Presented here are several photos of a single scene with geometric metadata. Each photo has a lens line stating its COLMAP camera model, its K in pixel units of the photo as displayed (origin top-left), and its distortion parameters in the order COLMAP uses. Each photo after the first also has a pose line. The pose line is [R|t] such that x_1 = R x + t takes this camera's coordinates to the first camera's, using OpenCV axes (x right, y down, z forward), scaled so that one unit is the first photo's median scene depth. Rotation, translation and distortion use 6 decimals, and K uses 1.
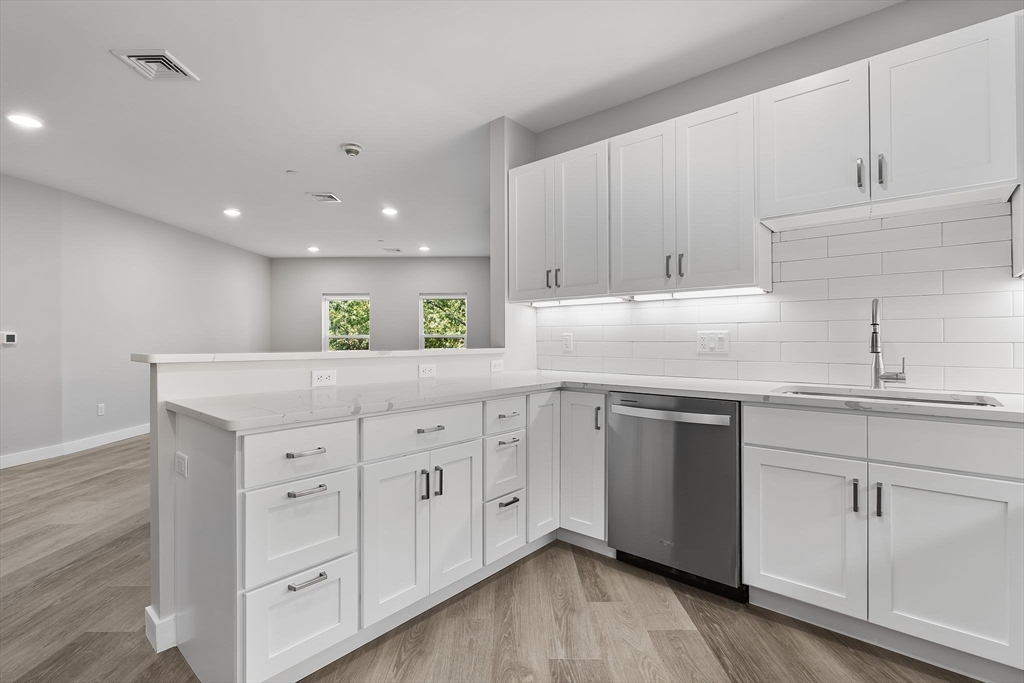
lens RADIAL K [[497.3, 0, 522.7], [0, 497.3, 340.3], [0, 0, 1]] dist [-0.003053, -0.000297]
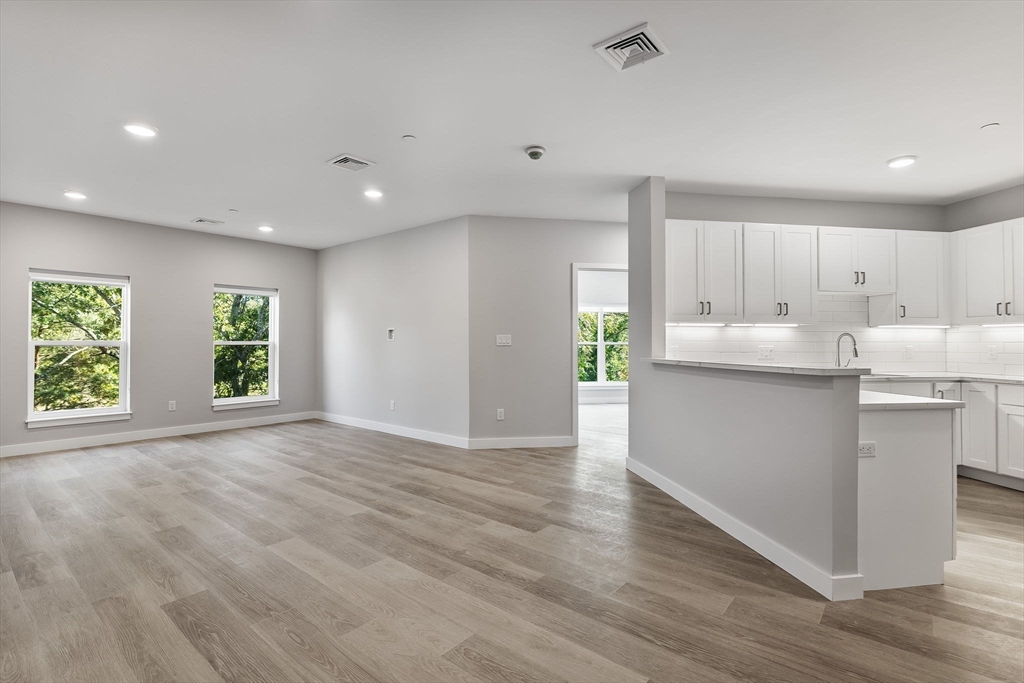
lens RADIAL K [[497.3, 0, 522.7], [0, 497.3, 340.3], [0, 0, 1]] dist [-0.003053, -0.000297]
pose [[0.620522, 0.005494, 0.784170, -1.513318], [-0.000401, 0.999978, -0.006689, -0.025867], [-0.784189, 0.003836, 0.620510, 0.578974]]
